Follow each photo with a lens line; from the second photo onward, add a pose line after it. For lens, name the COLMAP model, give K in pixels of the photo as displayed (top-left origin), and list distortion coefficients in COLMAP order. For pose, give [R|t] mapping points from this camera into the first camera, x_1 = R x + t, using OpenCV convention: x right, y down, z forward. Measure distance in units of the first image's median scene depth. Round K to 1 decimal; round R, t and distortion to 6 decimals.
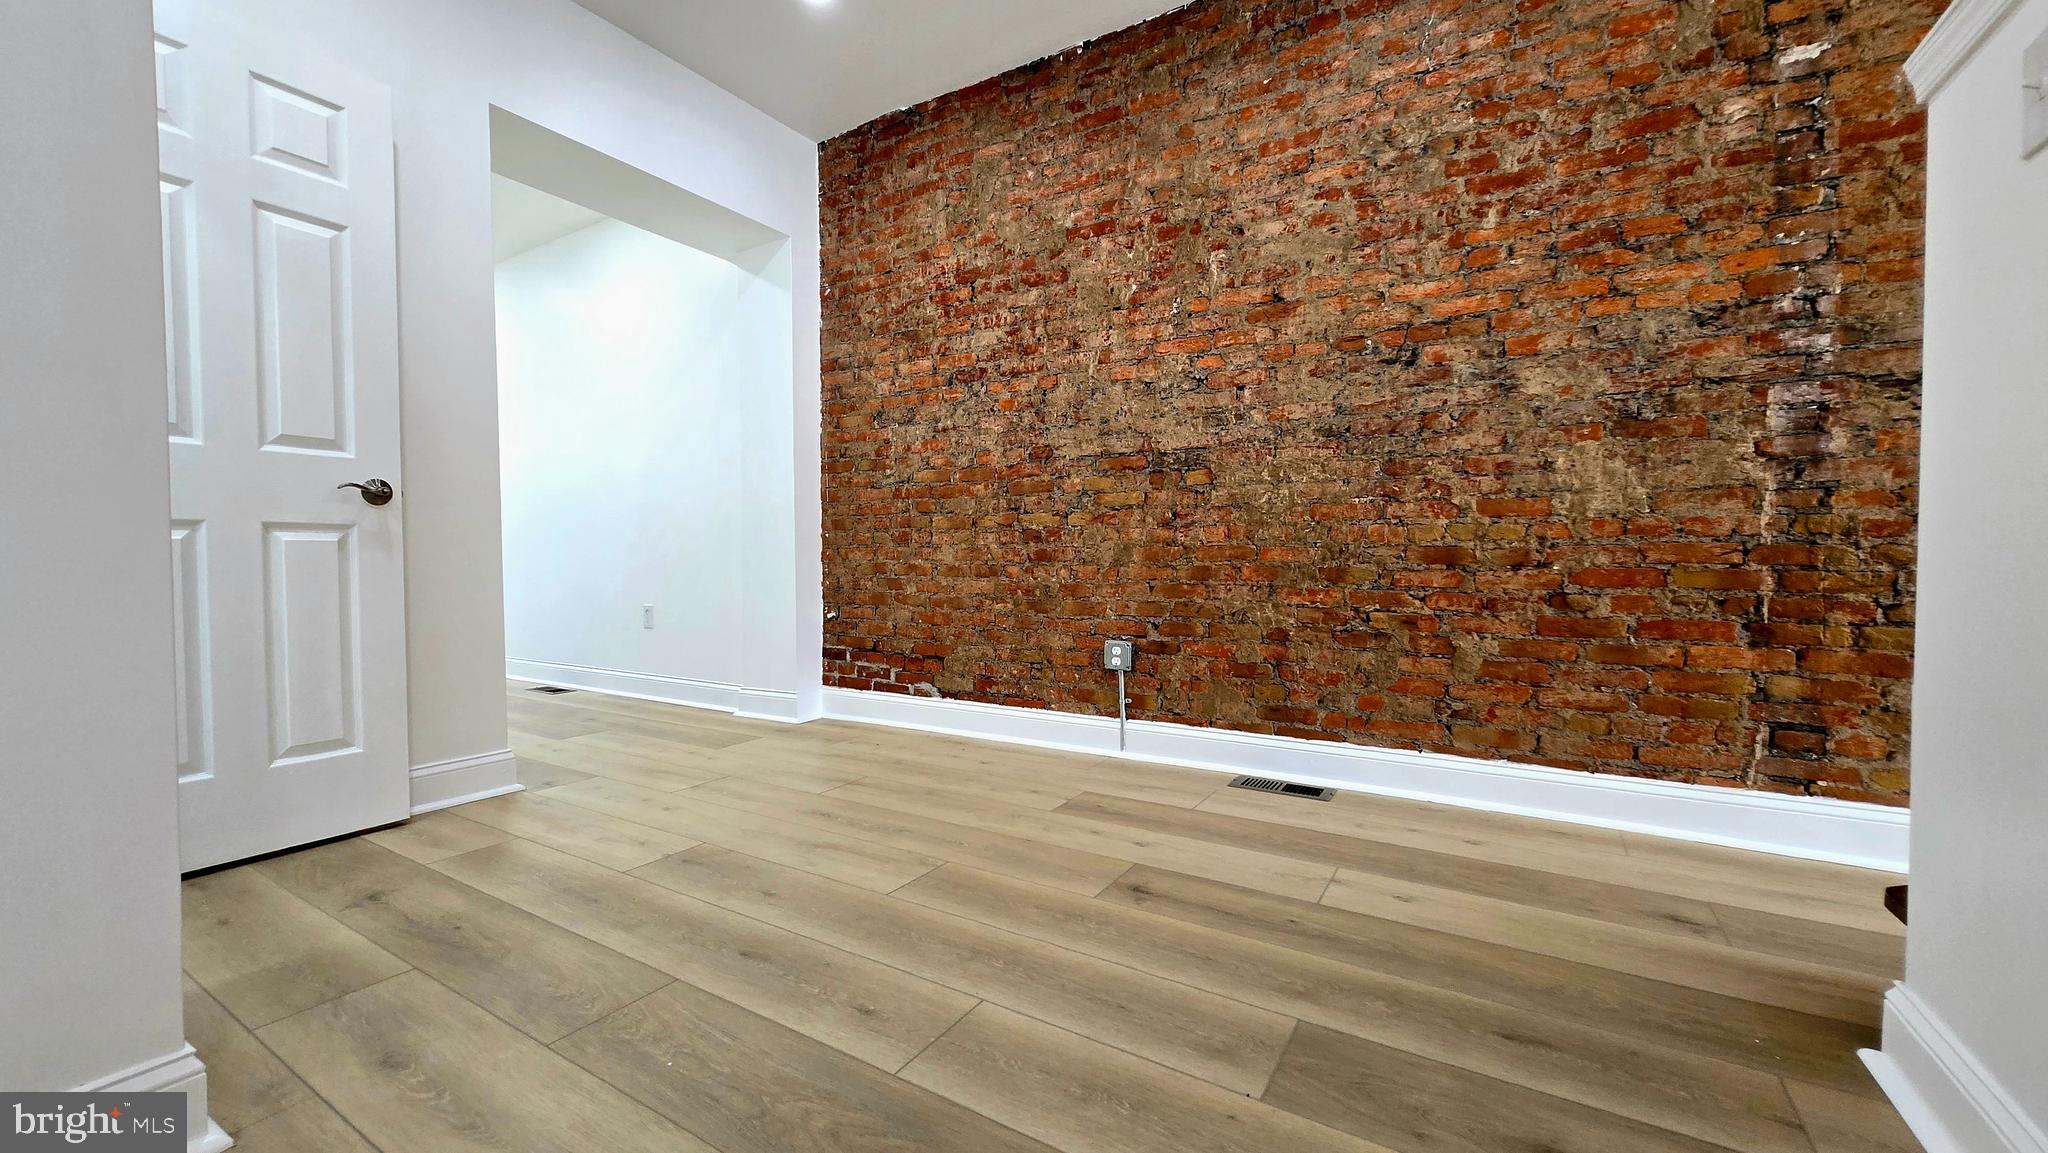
lens RADIAL K [[809.6, 0, 1039.9], [0, 809.6, 577.3], [0, 0, 1]] dist [0.003032, -0.000374]
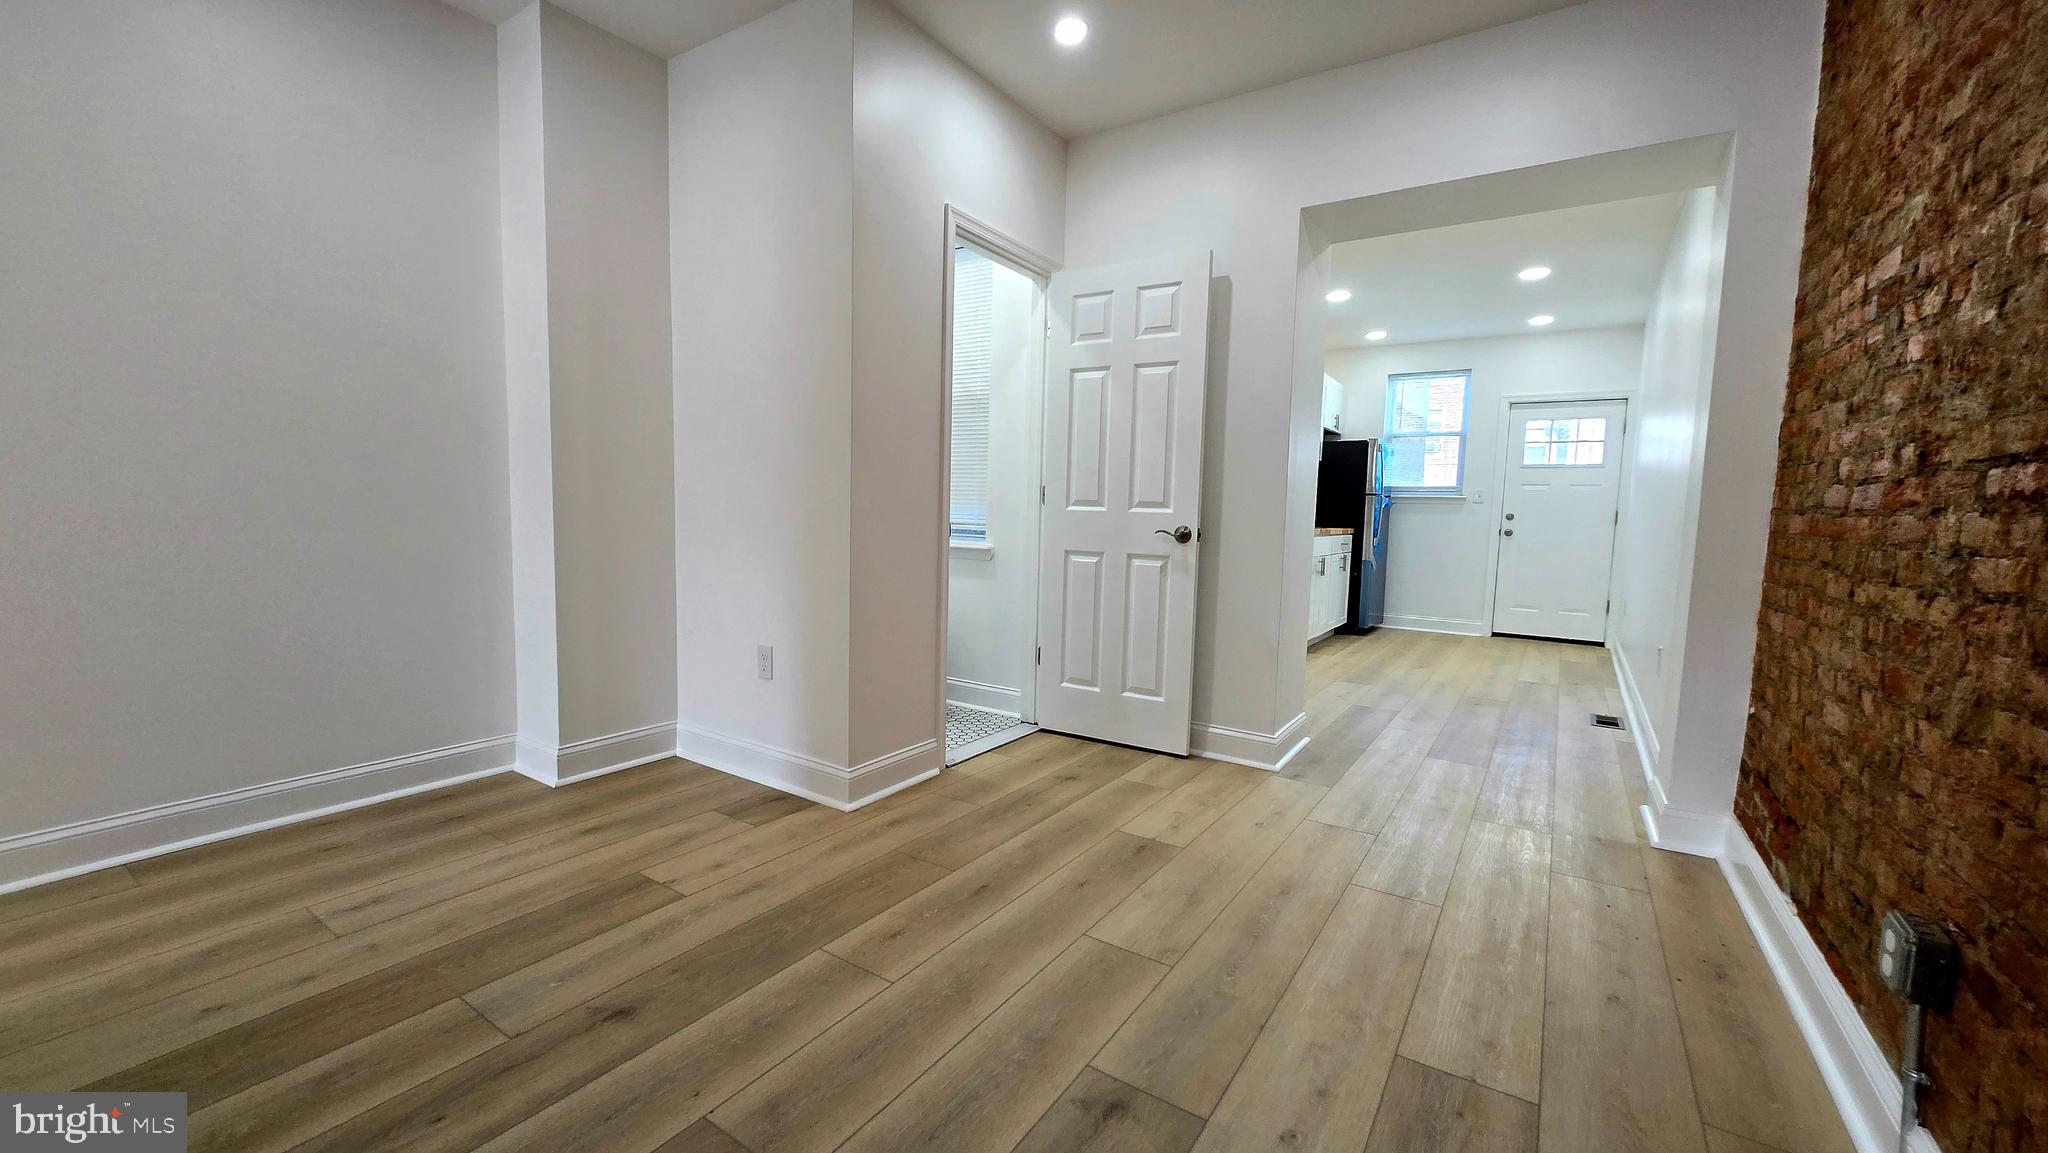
lens RADIAL K [[809.6, 0, 986.9], [0, 809.6, 585.7], [0, 0, 1]] dist [0.003032, -0.000374]
pose [[-0.082035, 0.098915, -0.991709, 0.758521], [-0.050307, 0.993383, 0.103244, -0.159179], [0.995359, 0.058360, -0.076516, 0.821659]]
